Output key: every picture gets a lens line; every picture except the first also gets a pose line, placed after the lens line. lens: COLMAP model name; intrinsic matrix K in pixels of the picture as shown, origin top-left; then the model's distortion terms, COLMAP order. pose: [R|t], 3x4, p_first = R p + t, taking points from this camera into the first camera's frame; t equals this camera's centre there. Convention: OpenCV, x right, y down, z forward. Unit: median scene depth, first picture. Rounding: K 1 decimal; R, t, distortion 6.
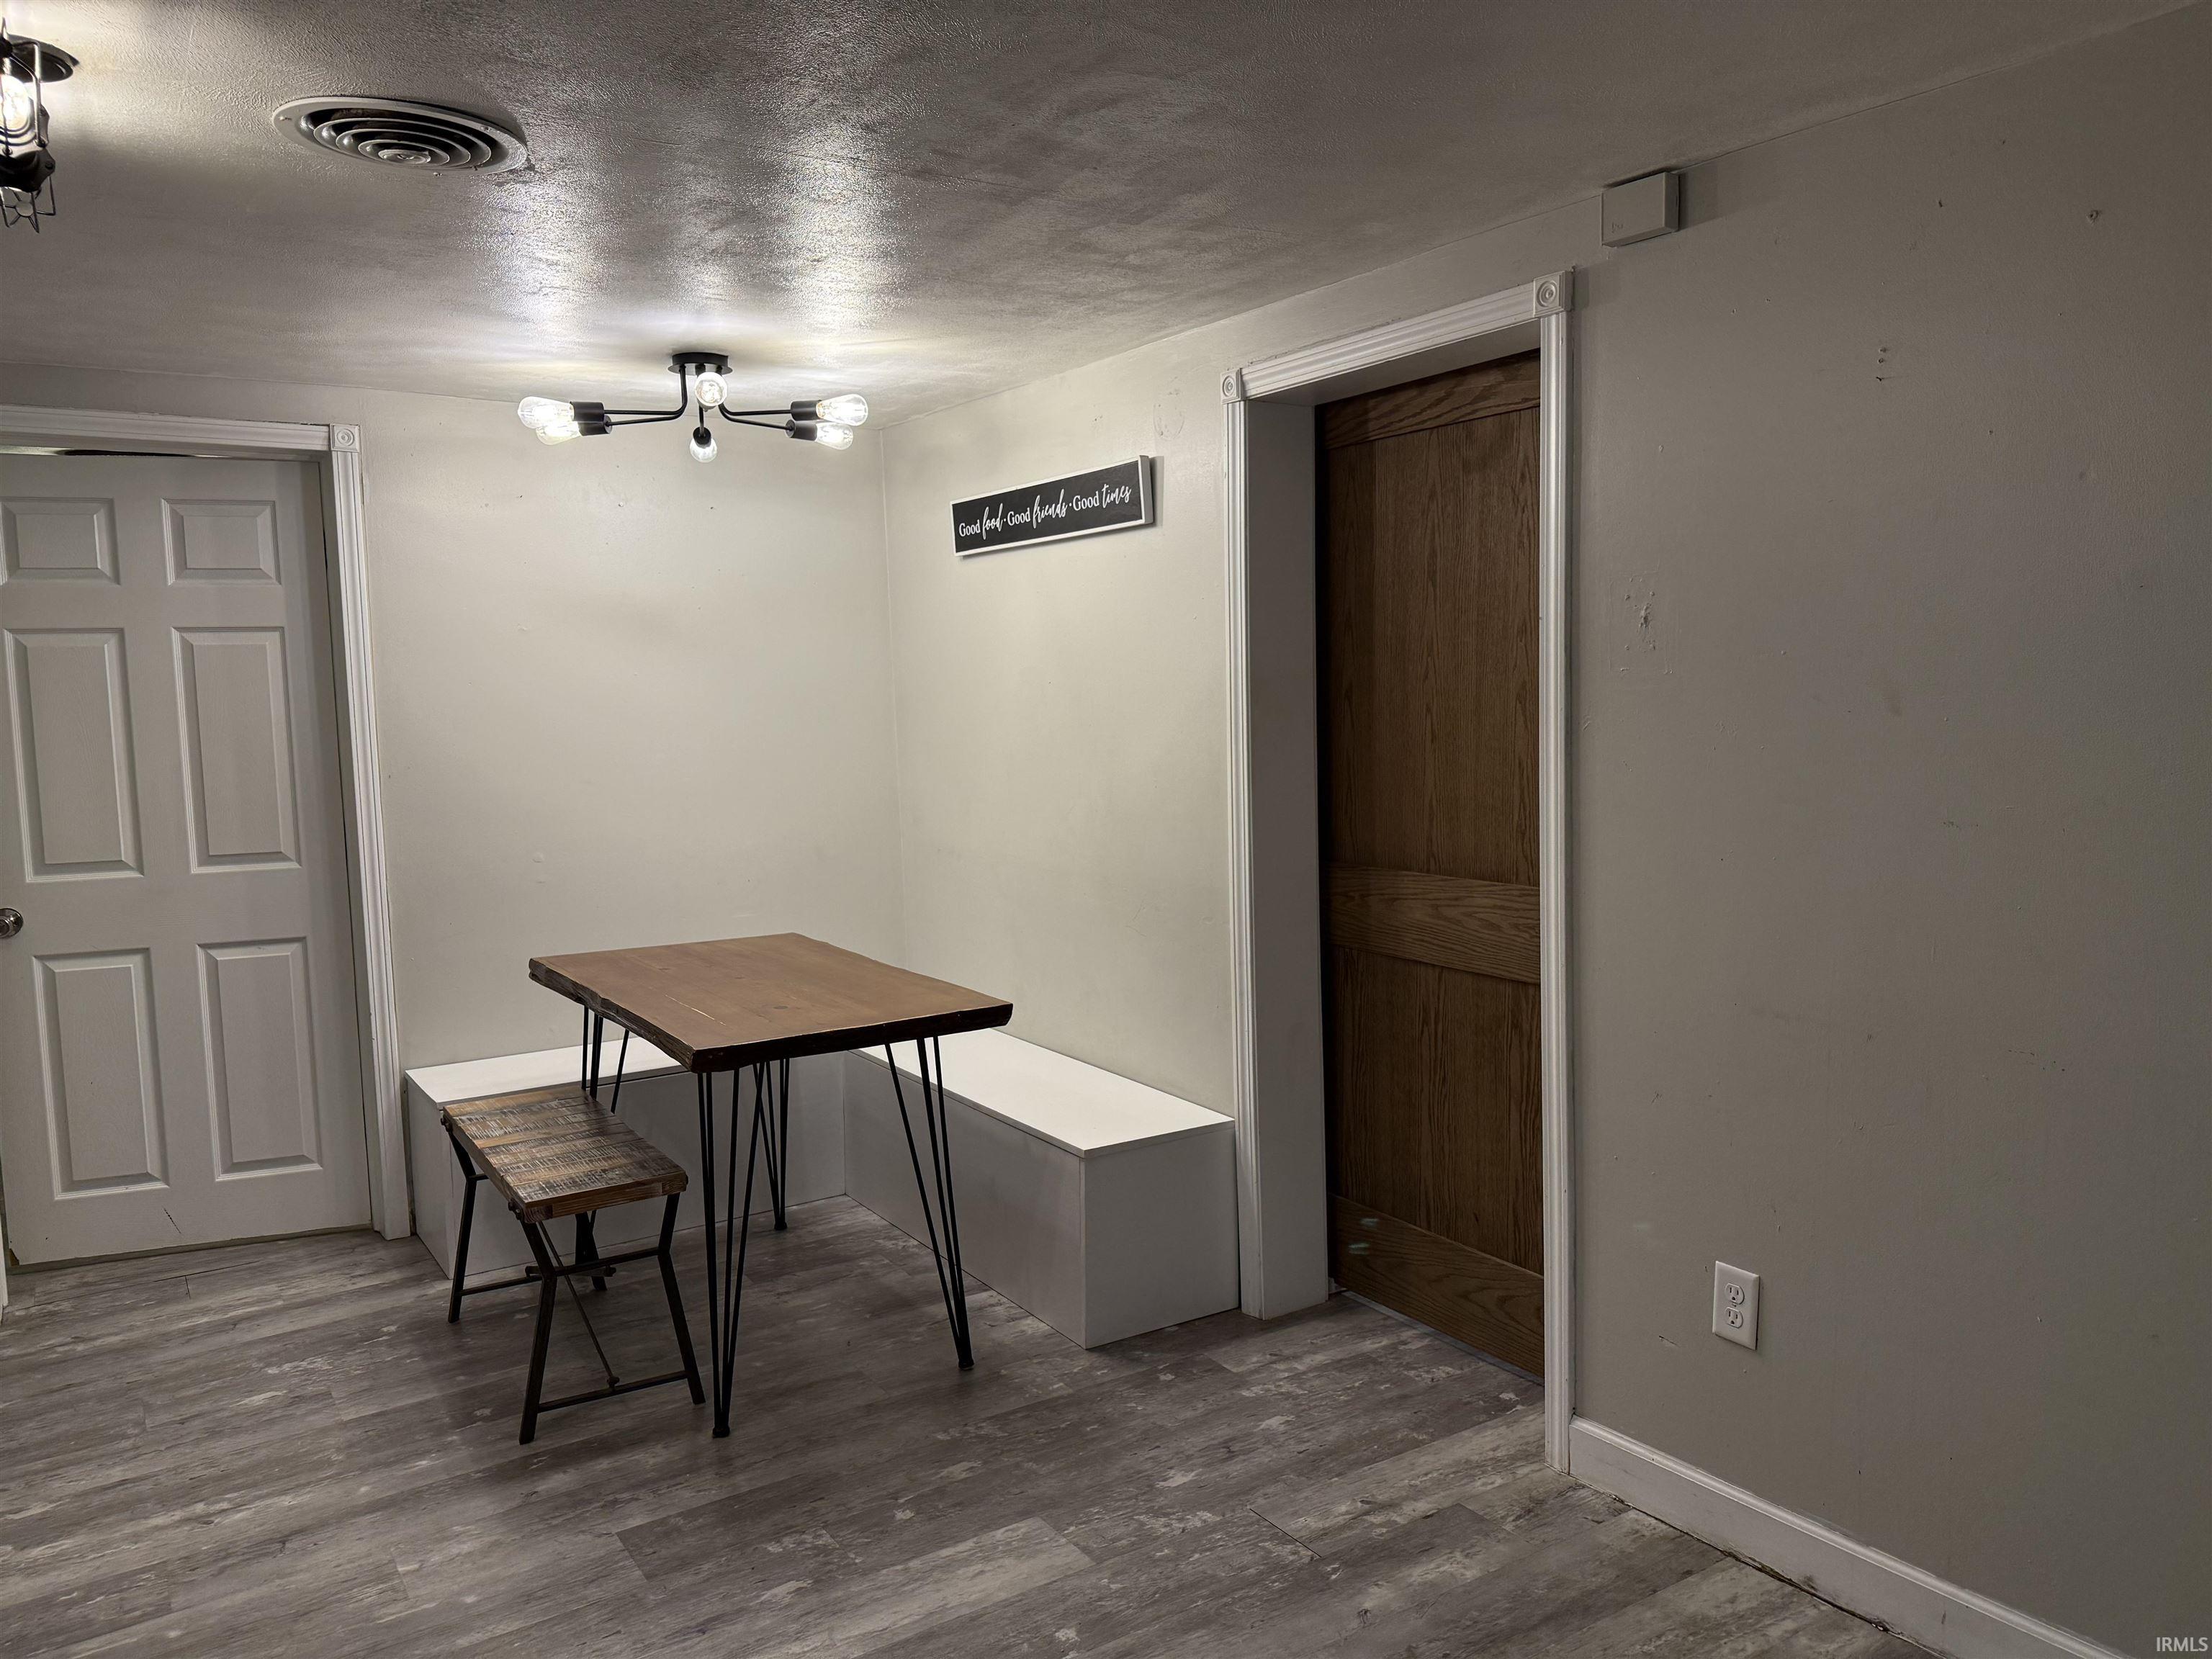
lens RADIAL K [[1549.7, 0, 1079.5], [0, 1549.7, 829.2], [0, 0, 1]] dist [0.061368, -0.046481]
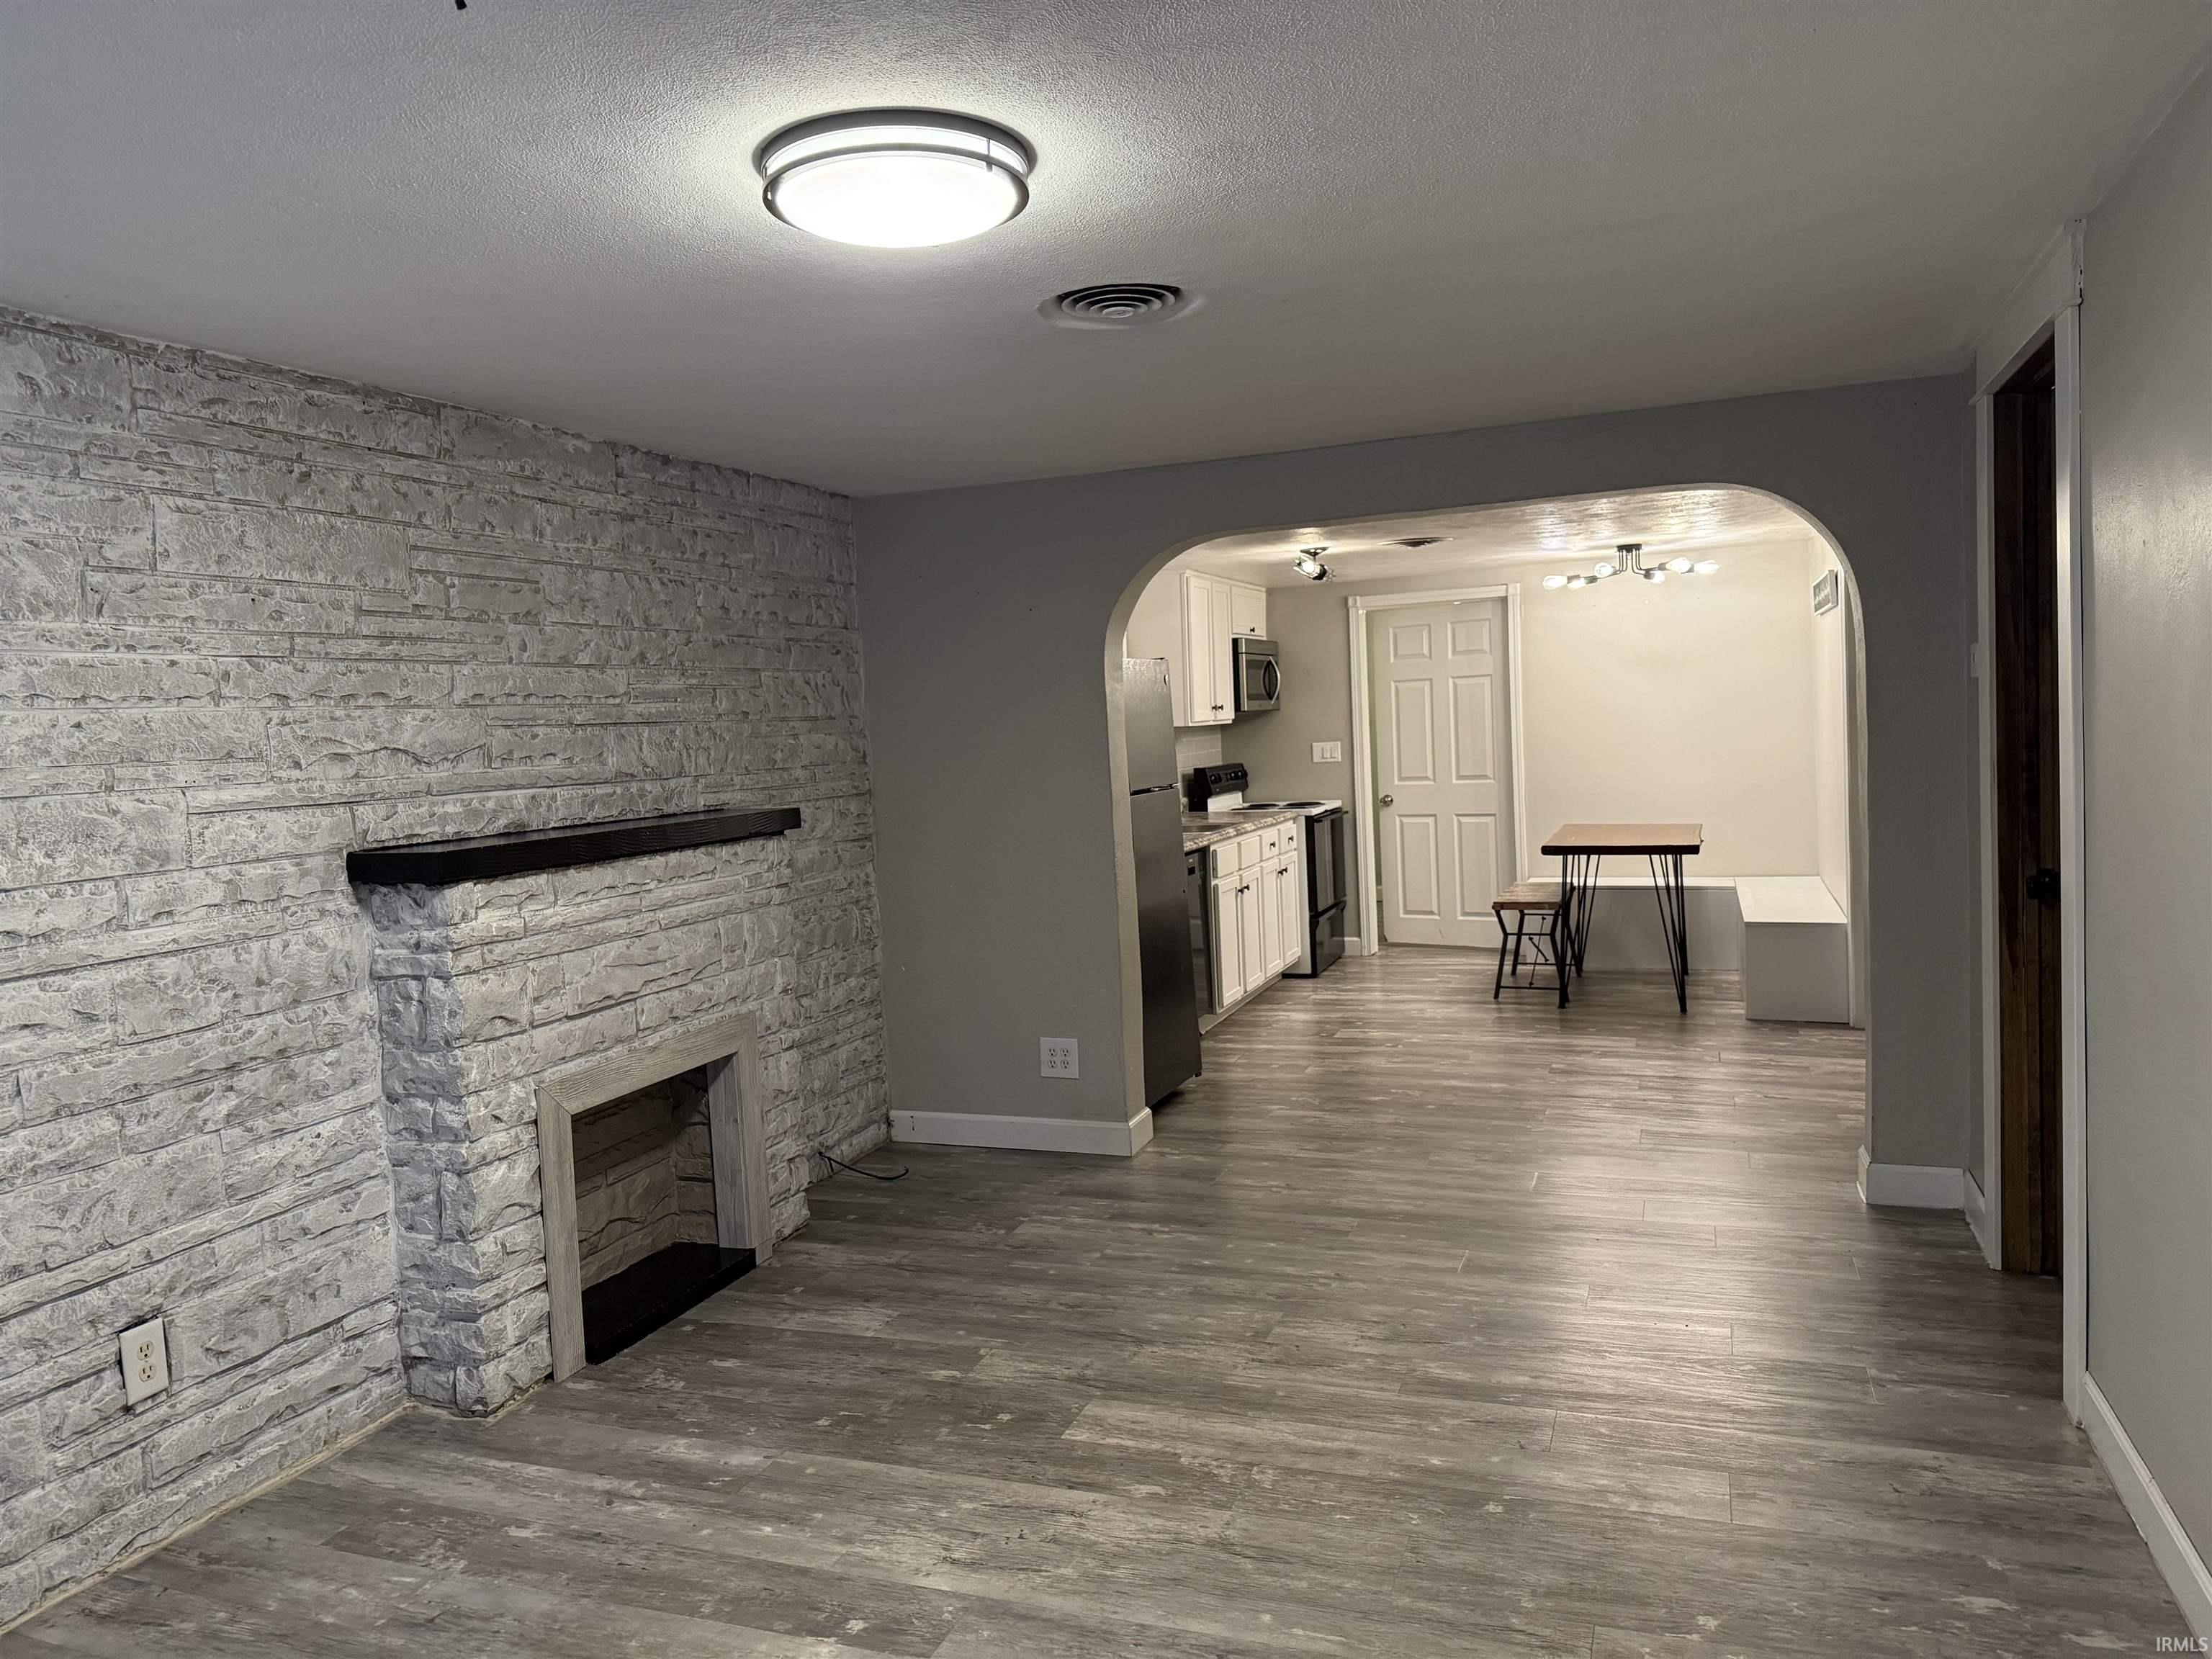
lens RADIAL K [[1557.0, 0, 1106.2], [0, 1557.0, 820.8], [0, 0, 1]] dist [0.091918, -0.100280]
pose [[0.595781, 0.044918, -0.801890, 1.139826], [-0.039211, 0.998871, 0.026820, 0.049208], [0.802189, 0.015465, 0.596870, -0.907900]]
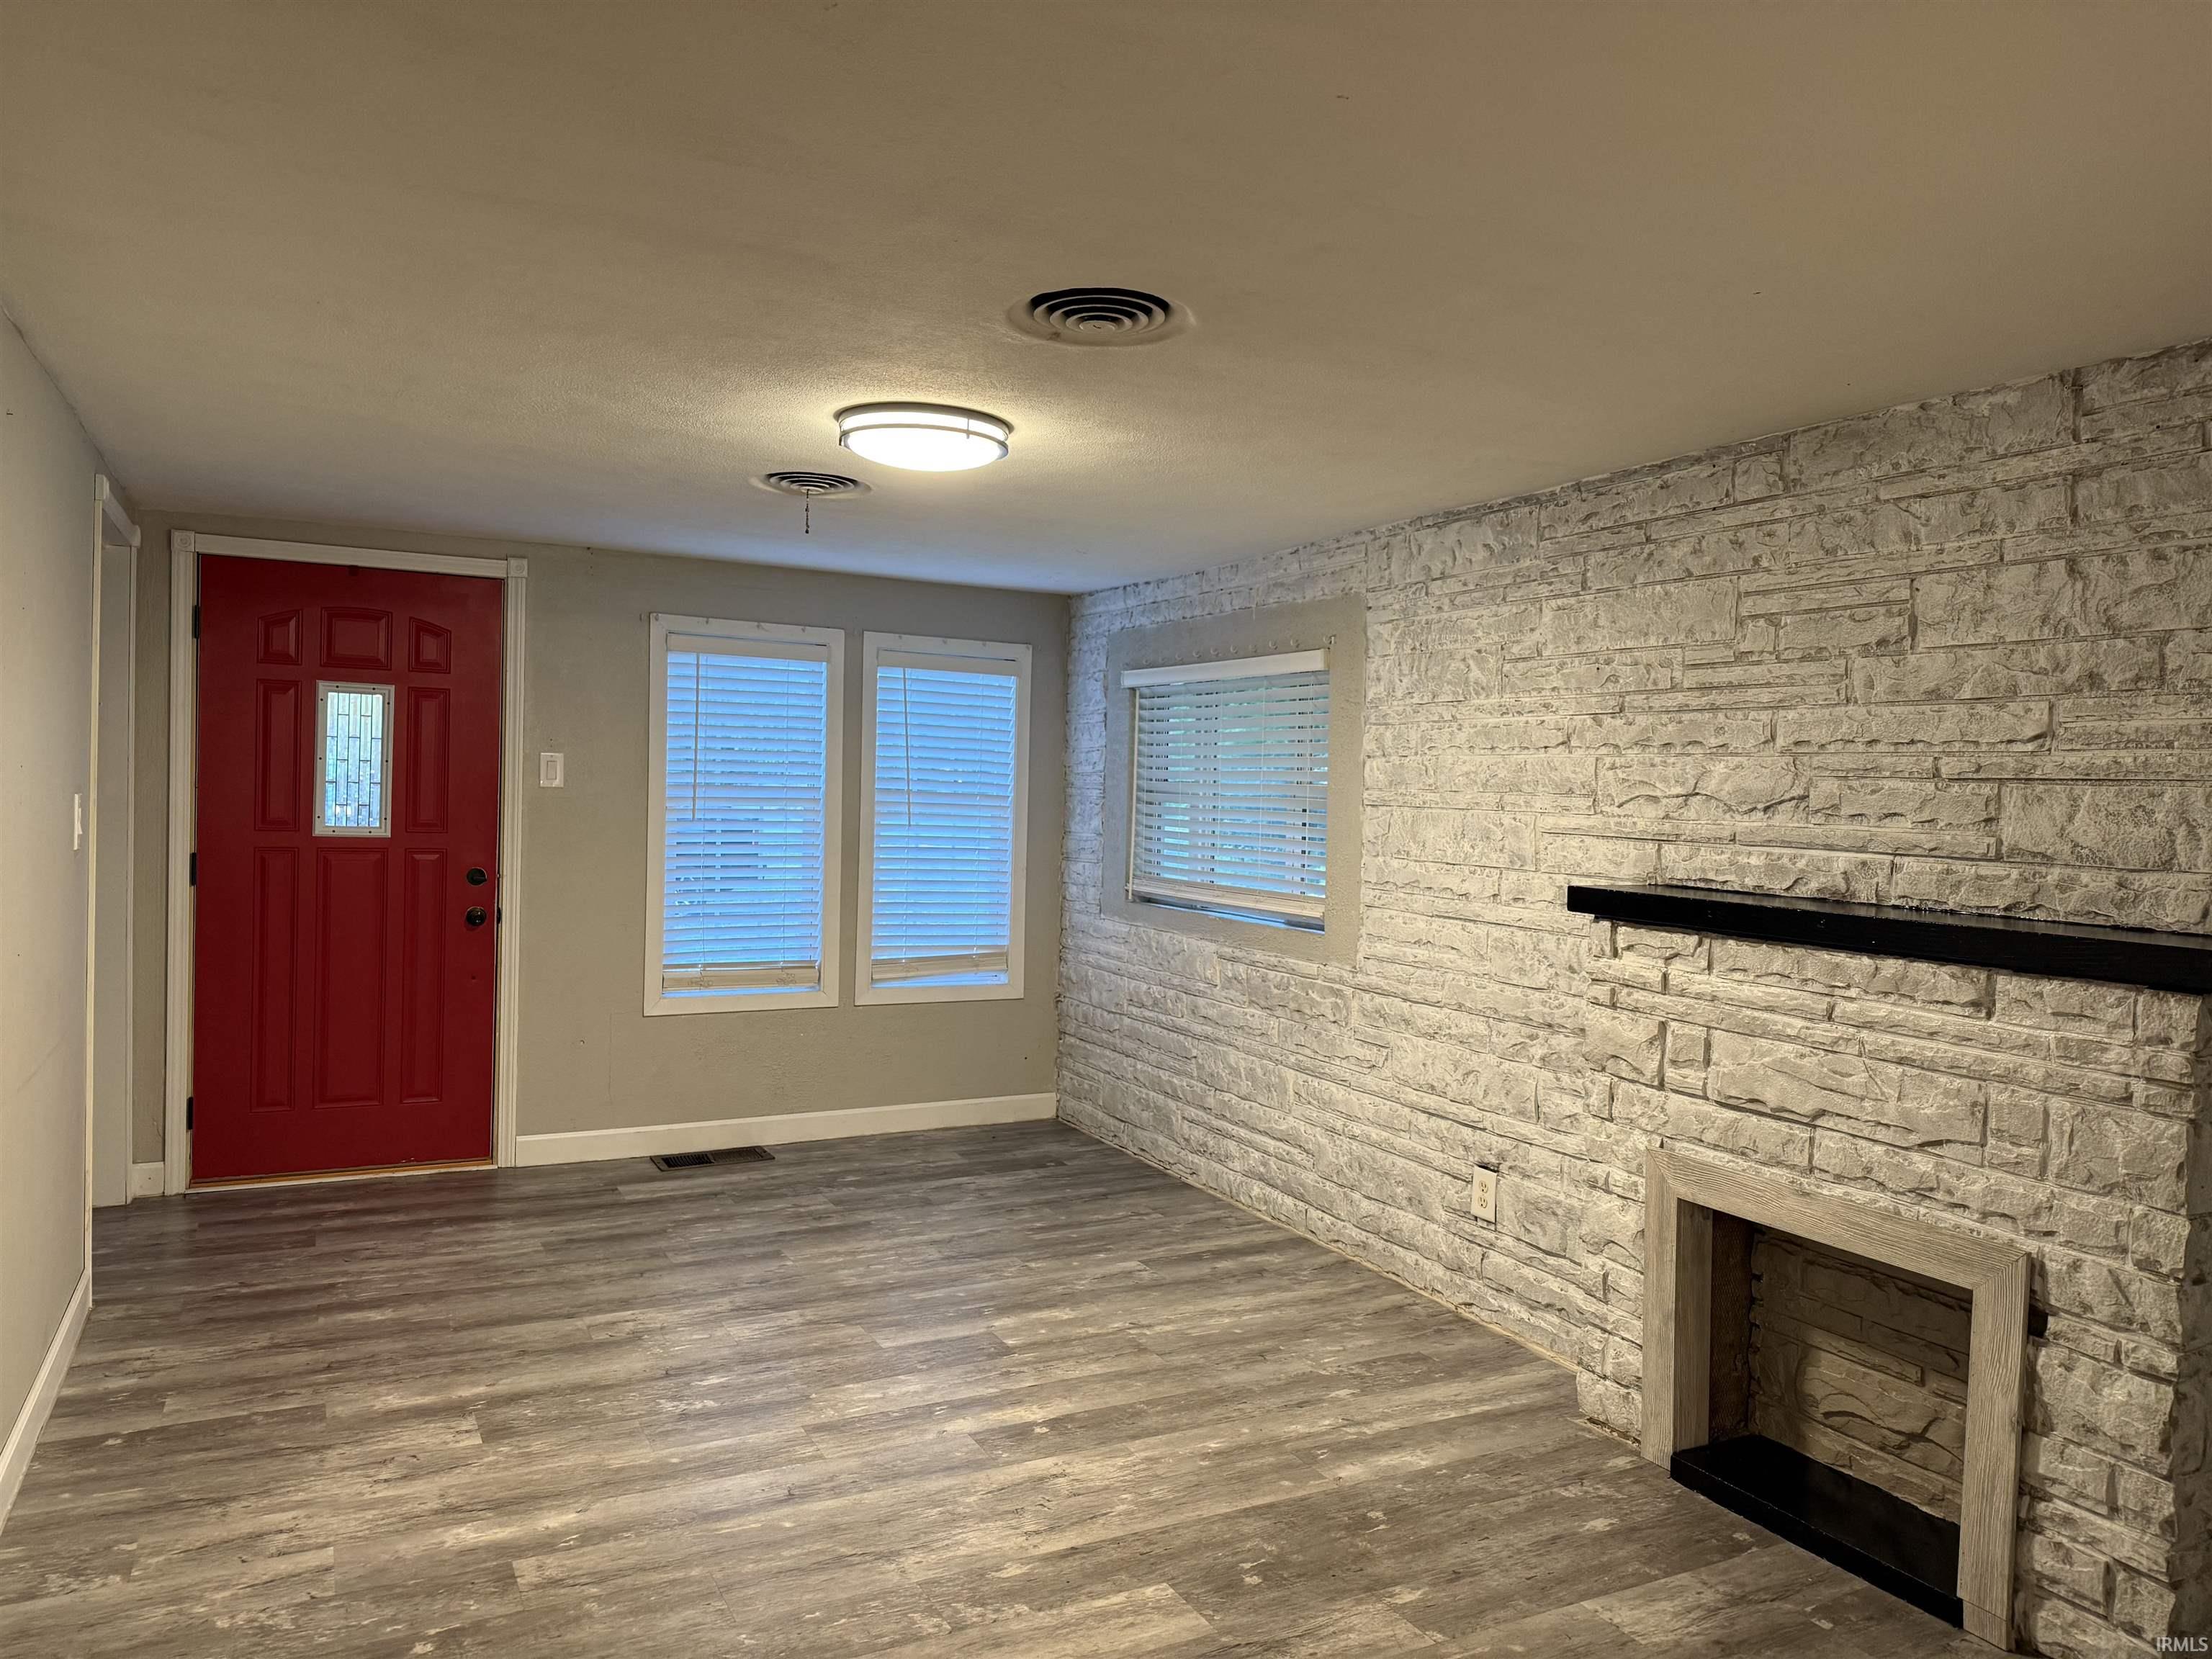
lens RADIAL K [[1554.0, 0, 1106.0], [0, 1554.0, 829.5], [0, 0, 1]] dist [0.176581, -0.290017]
pose [[-0.995410, -0.006124, 0.095508, 0.347297], [0.005507, 0.992633, 0.121035, -0.059280], [-0.095546, 0.121005, -0.988043, 0.419862]]
